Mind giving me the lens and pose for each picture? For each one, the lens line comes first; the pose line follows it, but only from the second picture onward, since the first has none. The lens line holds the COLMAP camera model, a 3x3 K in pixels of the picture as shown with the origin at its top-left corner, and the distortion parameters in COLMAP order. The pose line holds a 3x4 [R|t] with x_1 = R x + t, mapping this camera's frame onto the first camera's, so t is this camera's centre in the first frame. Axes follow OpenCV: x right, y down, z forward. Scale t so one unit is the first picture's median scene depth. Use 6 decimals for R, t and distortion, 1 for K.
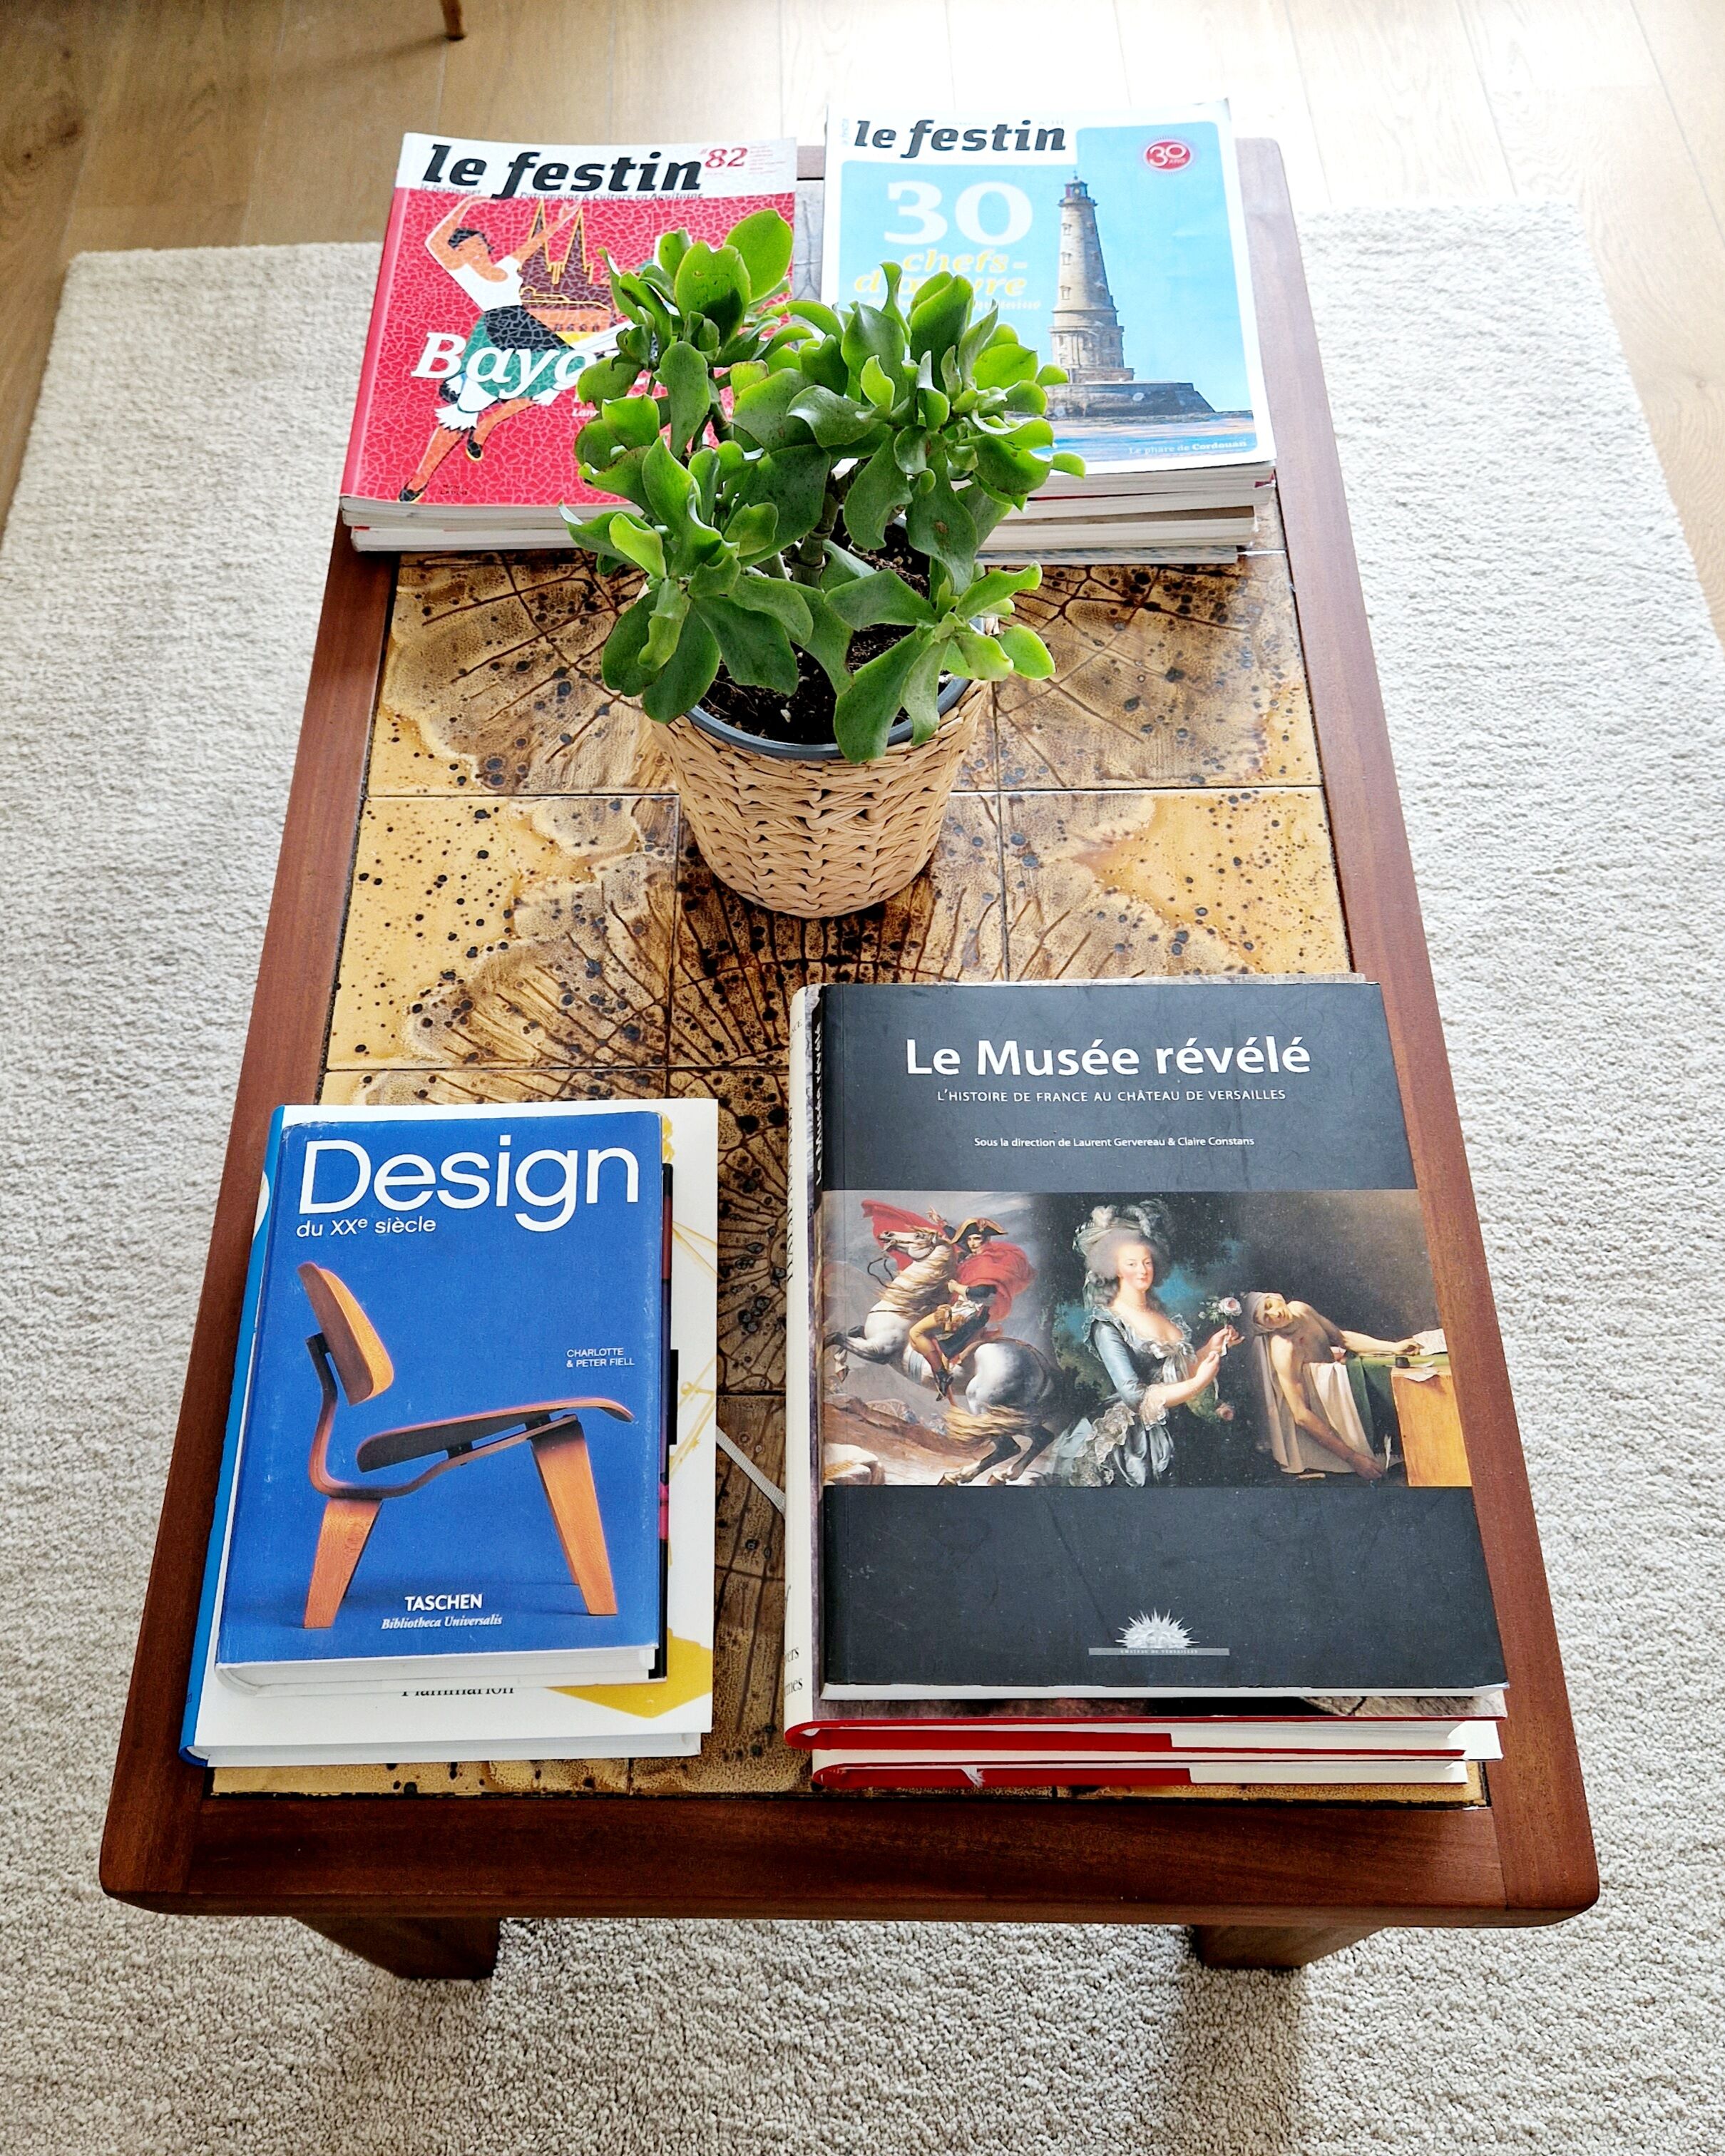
lens RADIAL K [[1914.2, 0, 801.2], [0, 1914.2, 1098.4], [0, 0, 1]] dist [0.090285, -0.127425]
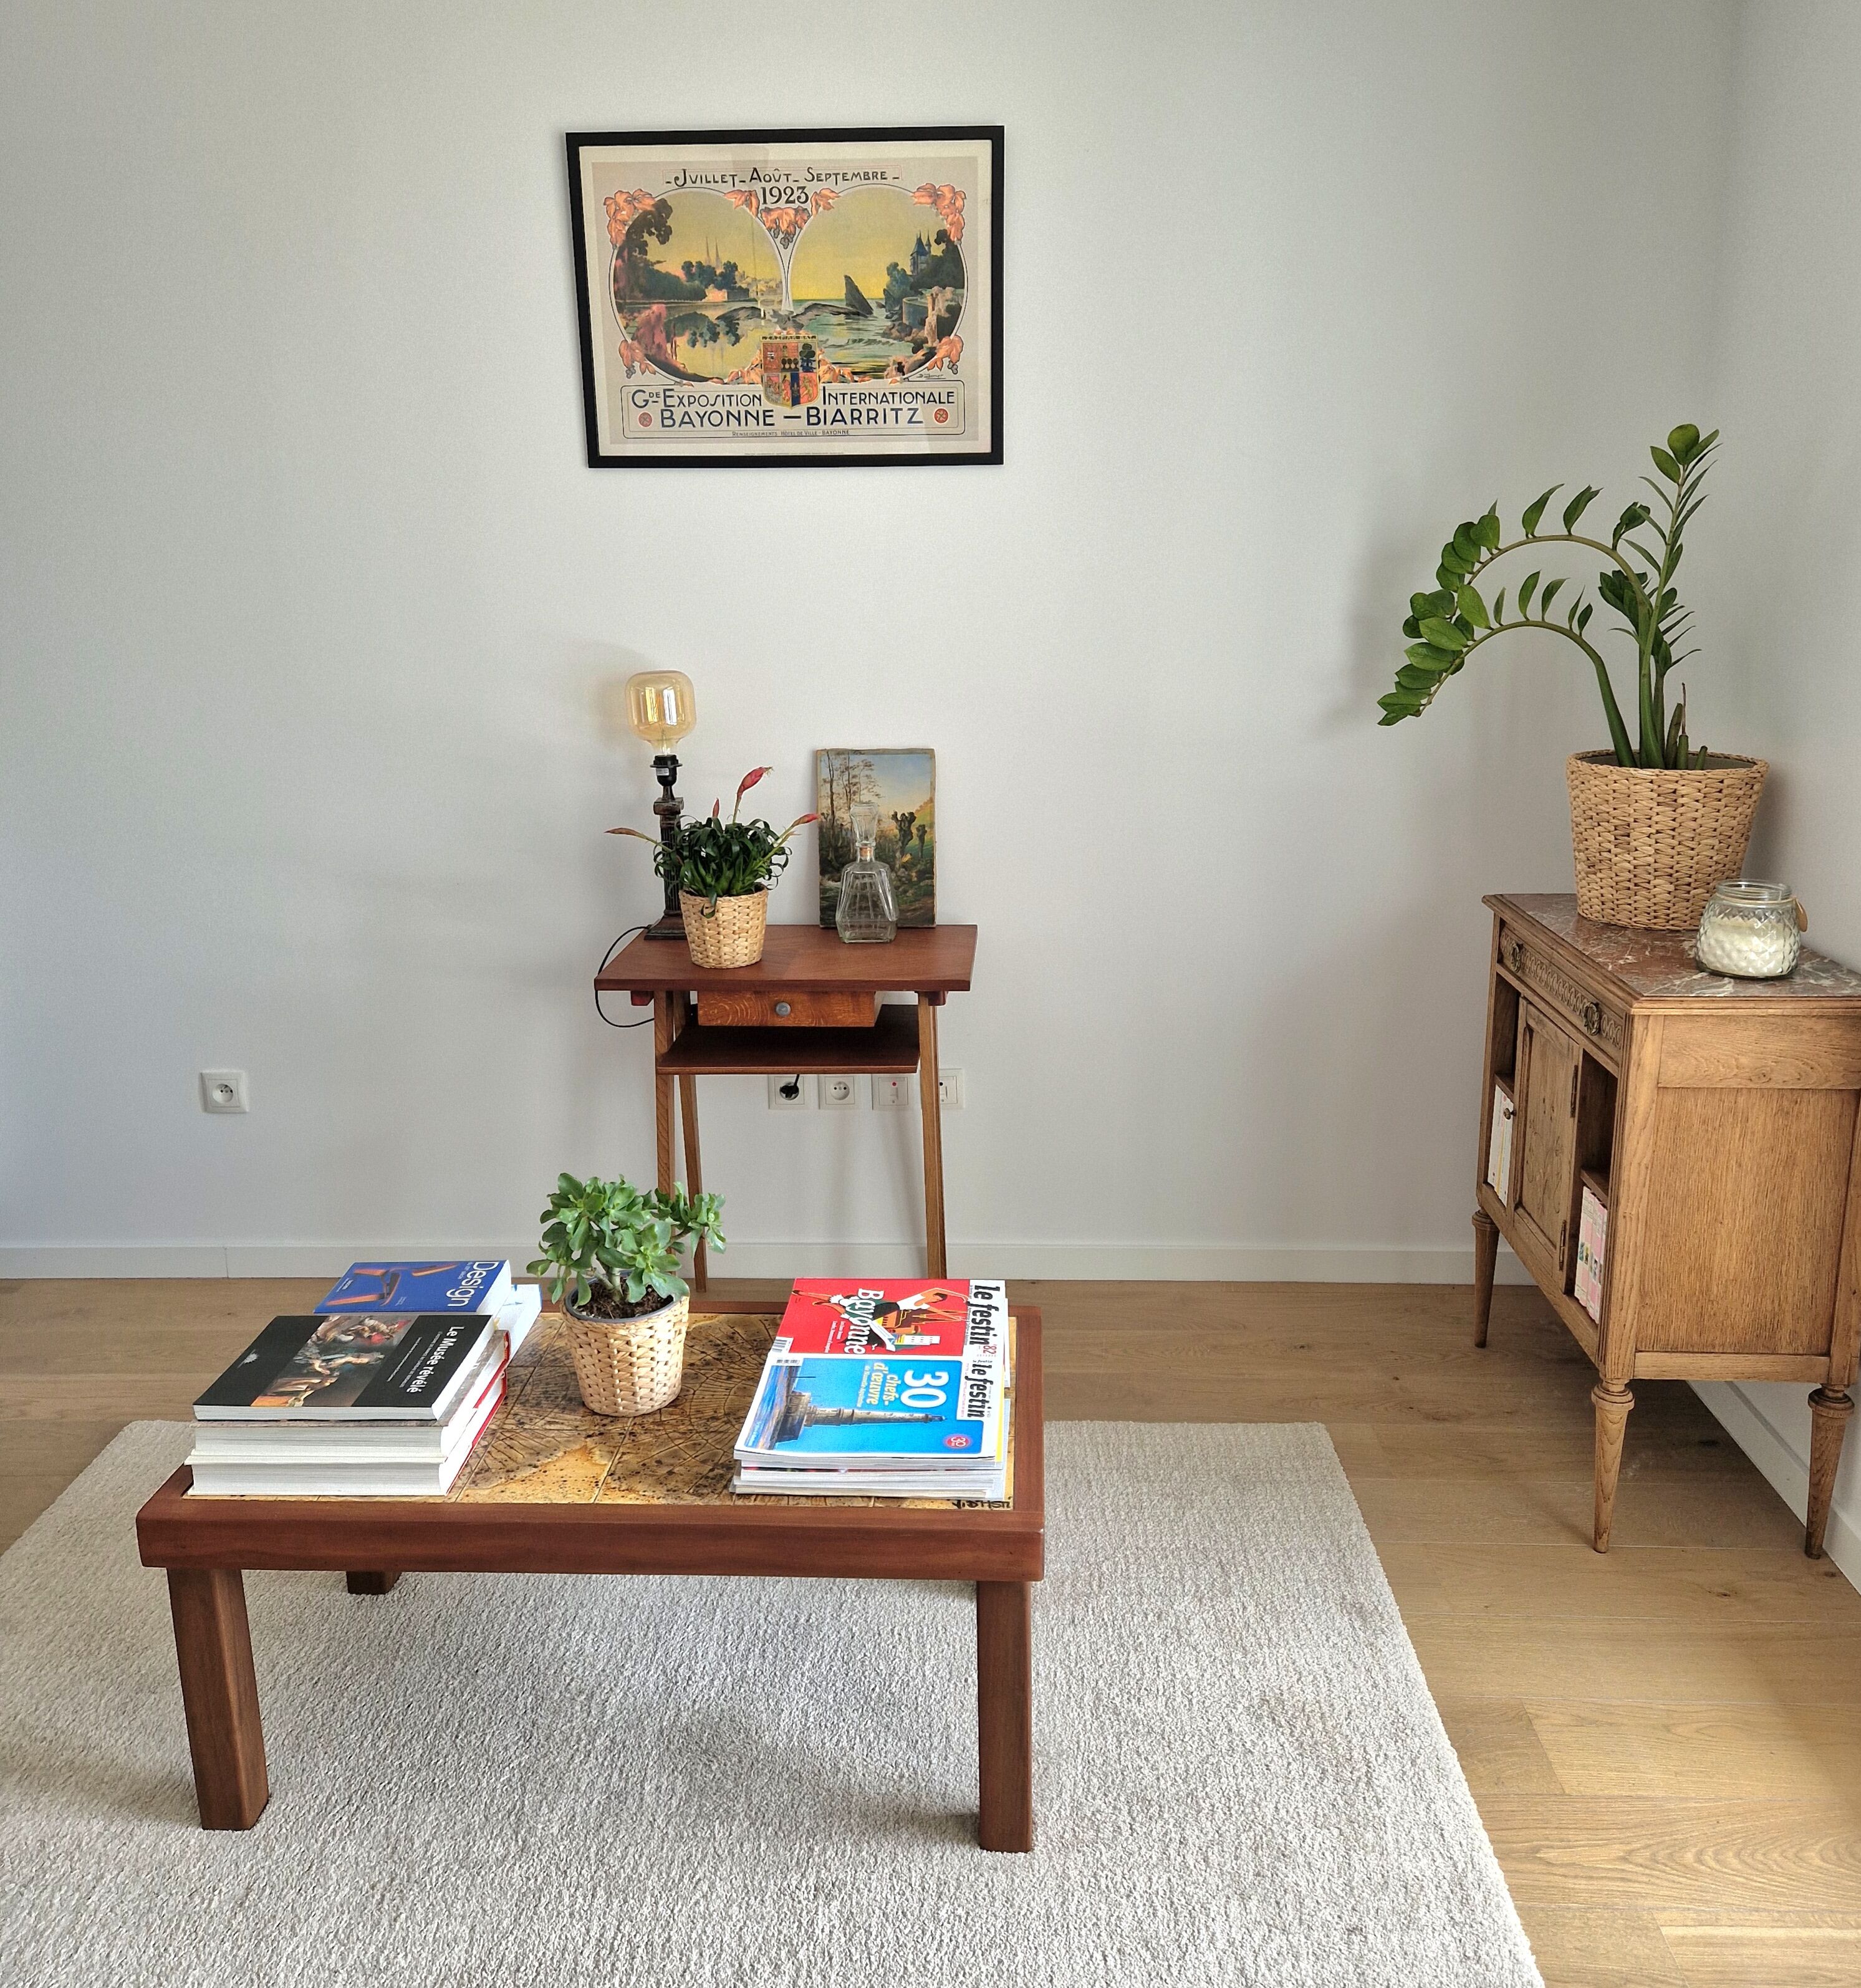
lens RADIAL K [[1659.7, 0, 938.4], [0, 1659.7, 949.9], [0, 0, 1]] dist [0.093727, -0.087069]
pose [[-0.045737, 0.266148, -0.962846, 2.522110], [-0.860583, 0.478932, 0.173265, -1.483924], [0.507252, 0.836534, 0.207138, 0.304418]]
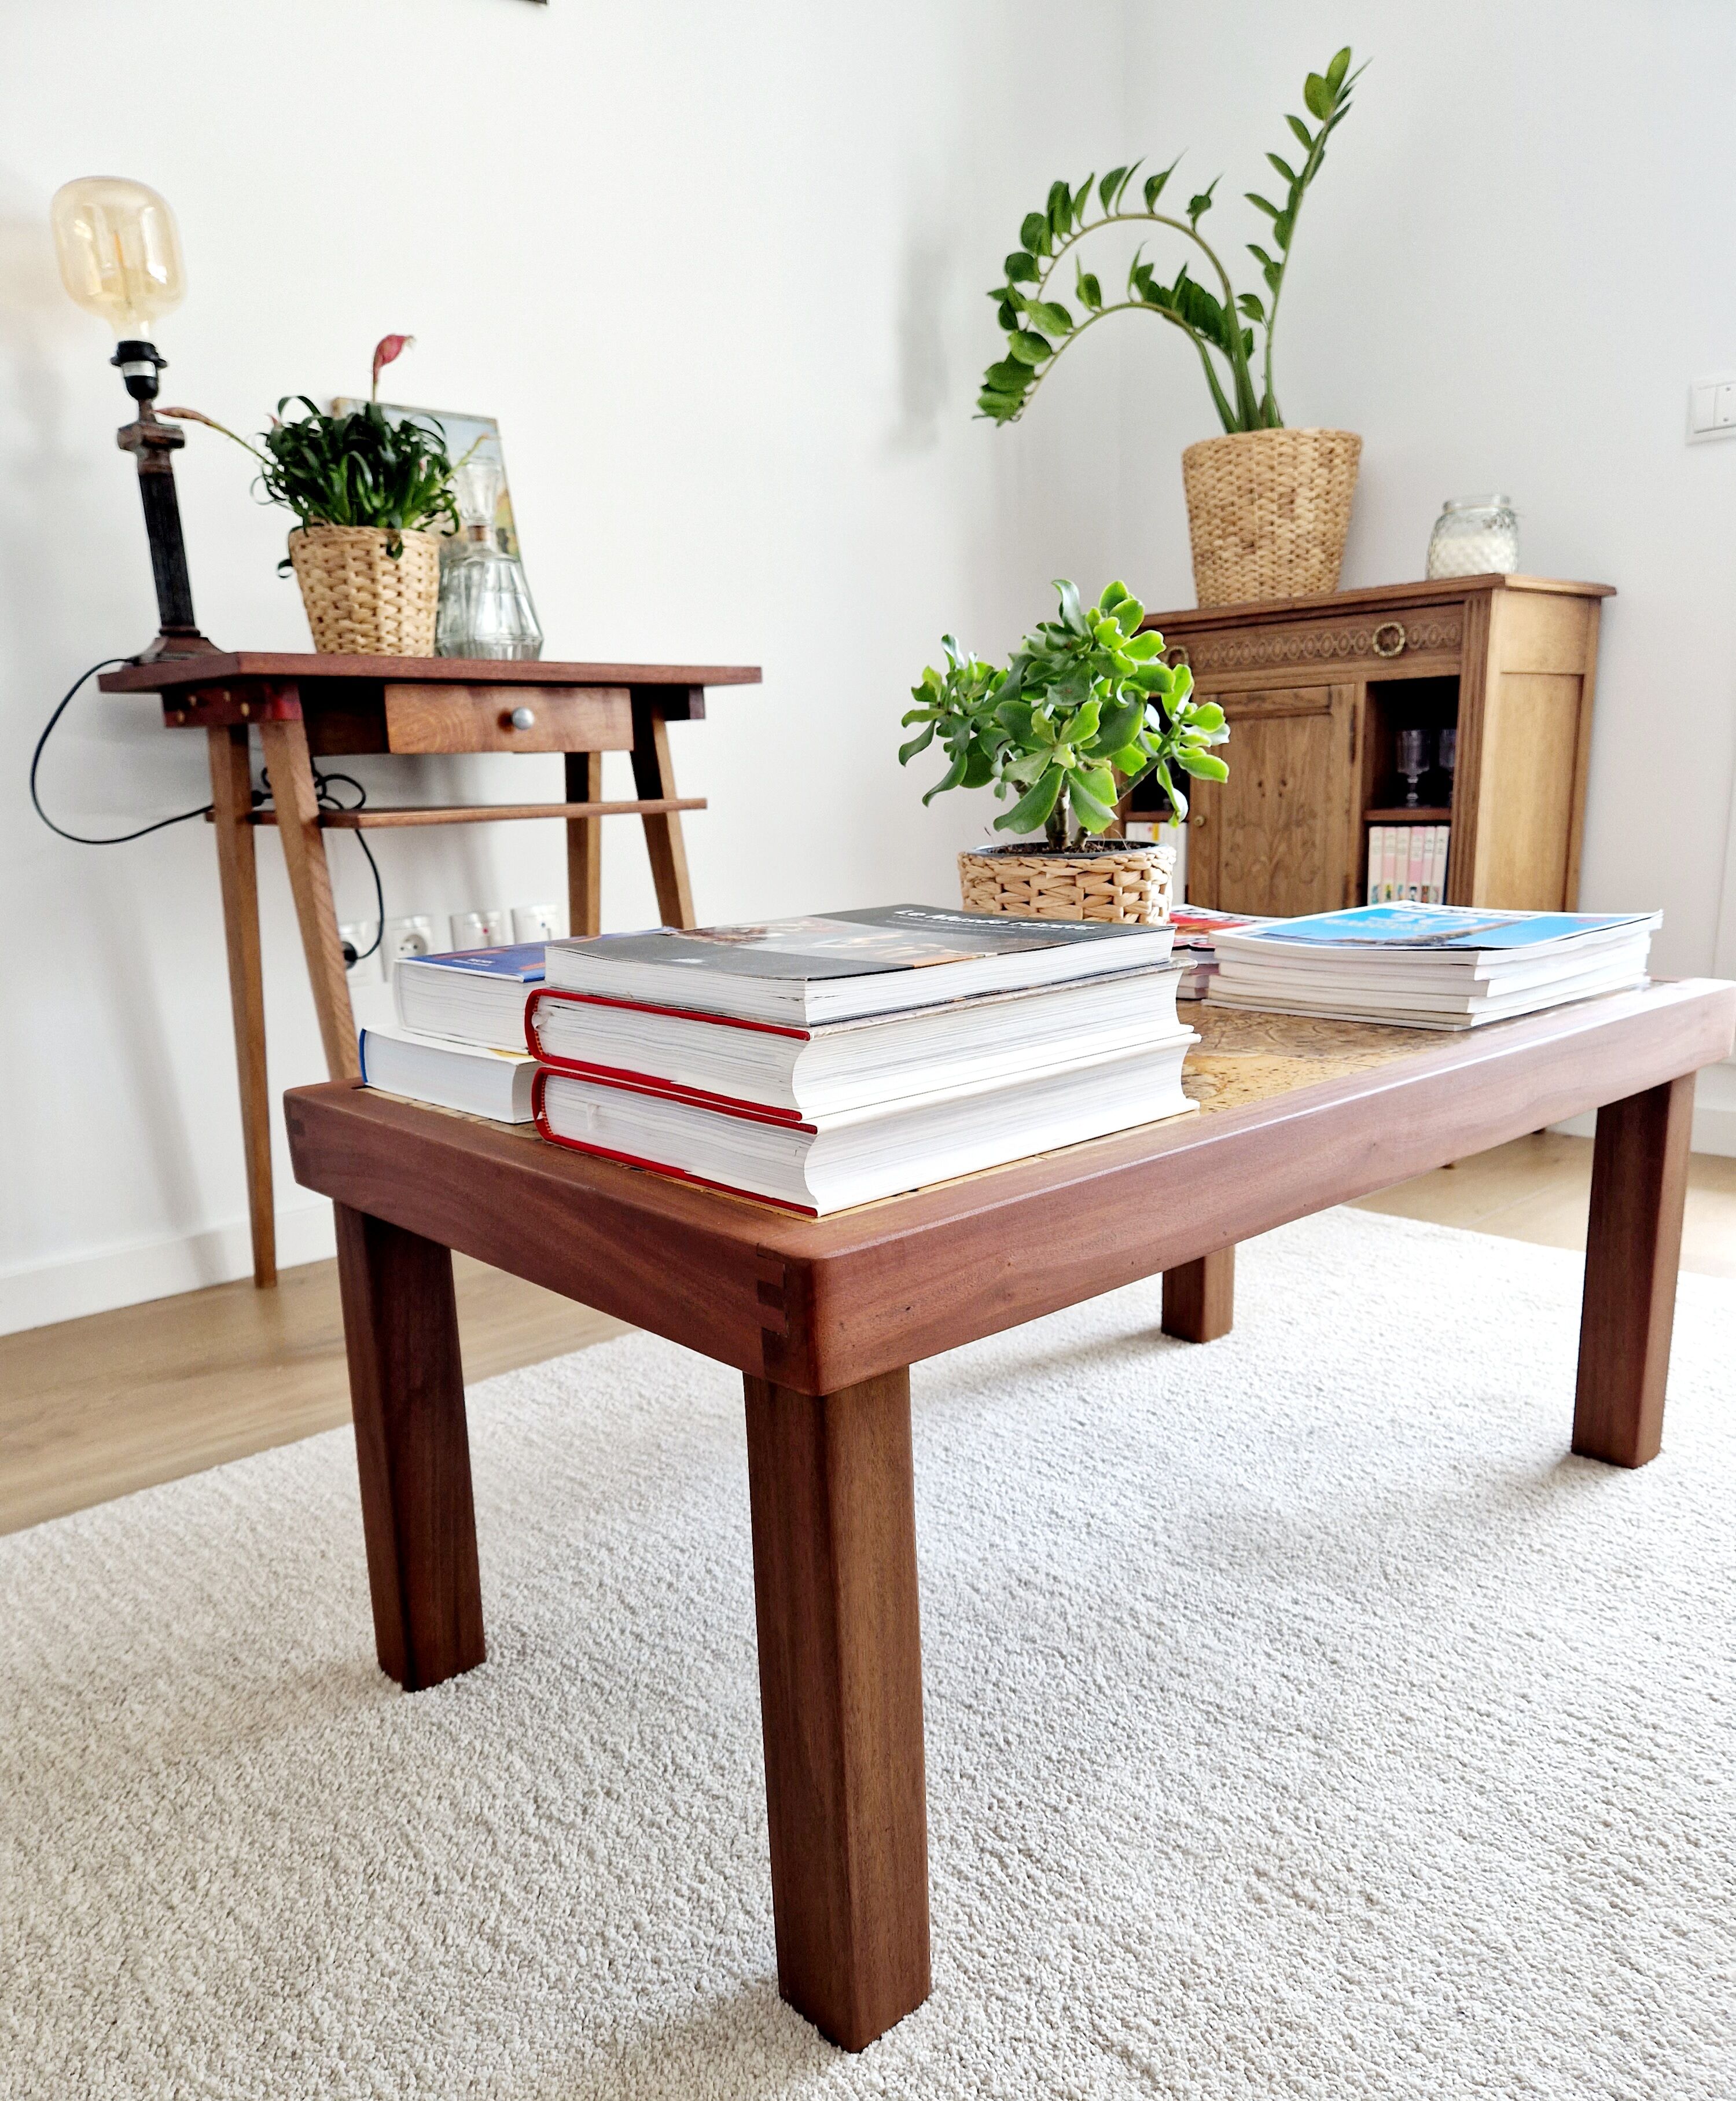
lens RADIAL K [[1555.7, 0, 873.7], [0, 1555.7, 1162.7], [0, 0, 1]] dist [0.073083, -0.069839]
pose [[0.683499, 0.187676, -0.705413, 1.006492], [-0.628477, 0.642835, -0.437927, 0.705464], [0.371276, 0.742658, 0.557327, 0.413394]]
